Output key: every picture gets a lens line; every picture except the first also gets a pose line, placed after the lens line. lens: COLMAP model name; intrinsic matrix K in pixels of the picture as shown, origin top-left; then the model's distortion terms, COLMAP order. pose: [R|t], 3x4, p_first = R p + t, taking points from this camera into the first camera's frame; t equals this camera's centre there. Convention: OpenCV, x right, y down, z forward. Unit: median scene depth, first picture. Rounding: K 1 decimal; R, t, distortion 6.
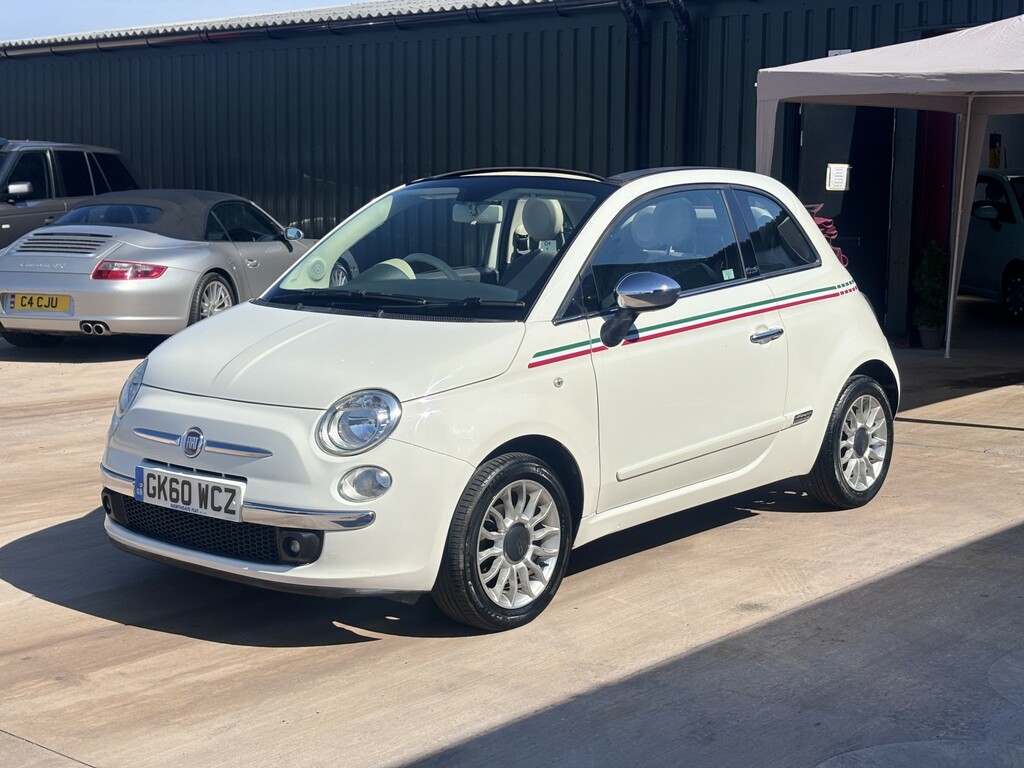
lens RADIAL K [[1512.4, 0, 512.0], [0, 1512.4, 384.0], [0, 0, 1]] dist [0.249012, -0.957472]
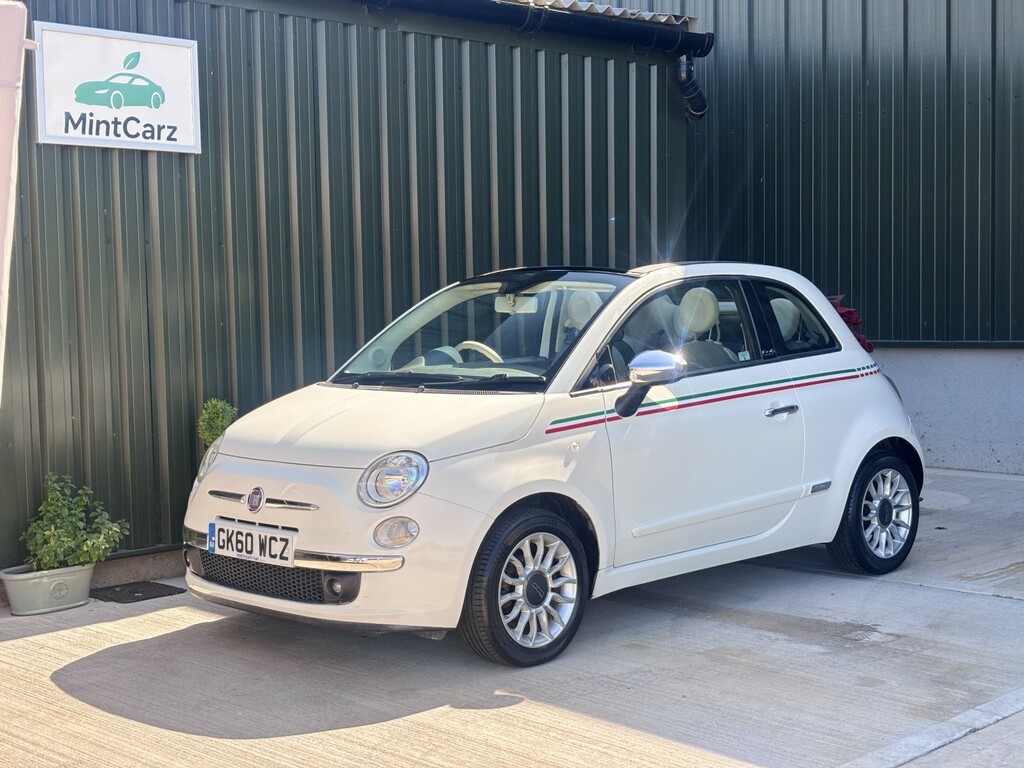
lens RADIAL K [[1512.4, 0, 512.0], [0, 1512.4, 384.0], [0, 0, 1]] dist [0.249012, -0.957472]
pose [[0.995628, -0.010669, -0.092792, 0.090942], [0.003358, 0.996901, -0.078593, 0.041144], [0.093343, 0.077938, 0.992579, -0.133660]]
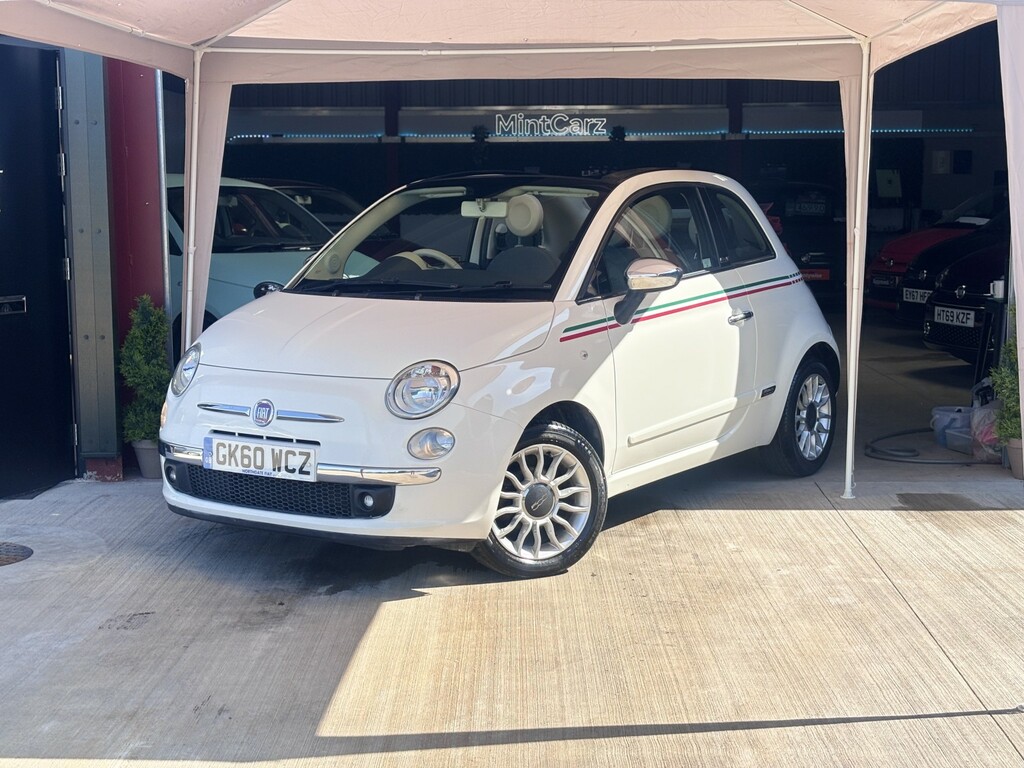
lens RADIAL K [[1512.4, 0, 512.0], [0, 1512.4, 384.0], [0, 0, 1]] dist [0.249012, -0.957472]
pose [[0.993984, -0.017346, 0.108141, -0.145351], [0.019142, 0.999695, -0.015596, 0.037288], [-0.107838, 0.017572, 0.994013, -0.110298]]
